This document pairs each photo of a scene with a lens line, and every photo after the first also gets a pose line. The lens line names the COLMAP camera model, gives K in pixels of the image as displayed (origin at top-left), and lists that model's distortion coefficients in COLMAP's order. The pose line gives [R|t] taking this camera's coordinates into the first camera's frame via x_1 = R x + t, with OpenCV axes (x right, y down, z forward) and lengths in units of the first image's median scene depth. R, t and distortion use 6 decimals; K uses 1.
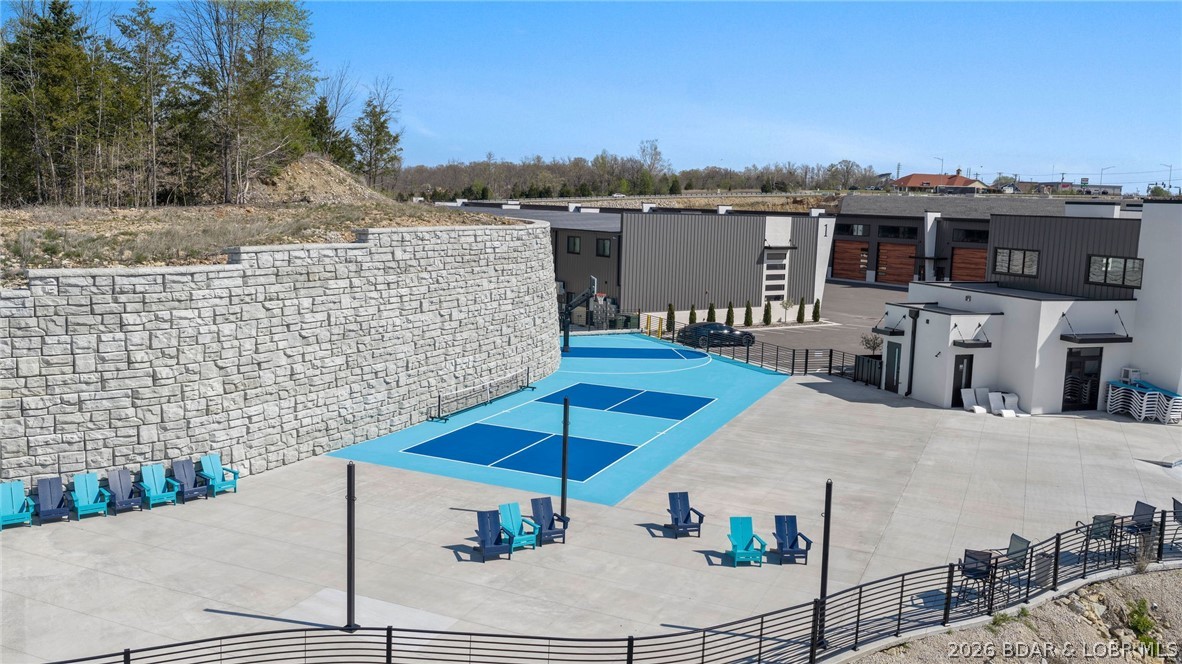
lens RADIAL K [[972.1, 0, 591.0], [0, 972.1, 332.0], [0, 0, 1]] dist [0.031398, -0.067057]
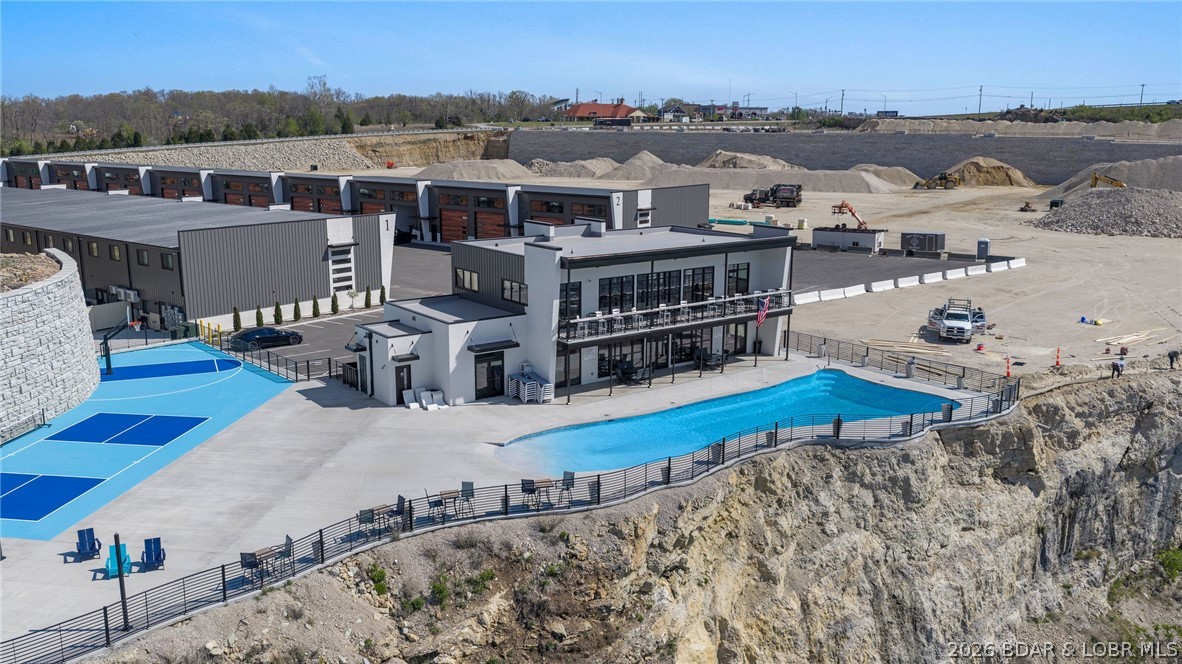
lens RADIAL K [[972.1, 0, 591.0], [0, 972.1, 332.0], [0, 0, 1]] dist [0.031398, -0.067057]
pose [[0.956051, -0.085754, 0.280379, 0.263921], [0.062515, 0.993903, 0.090819, -0.130368], [-0.286458, -0.069299, 0.955583, -0.358099]]
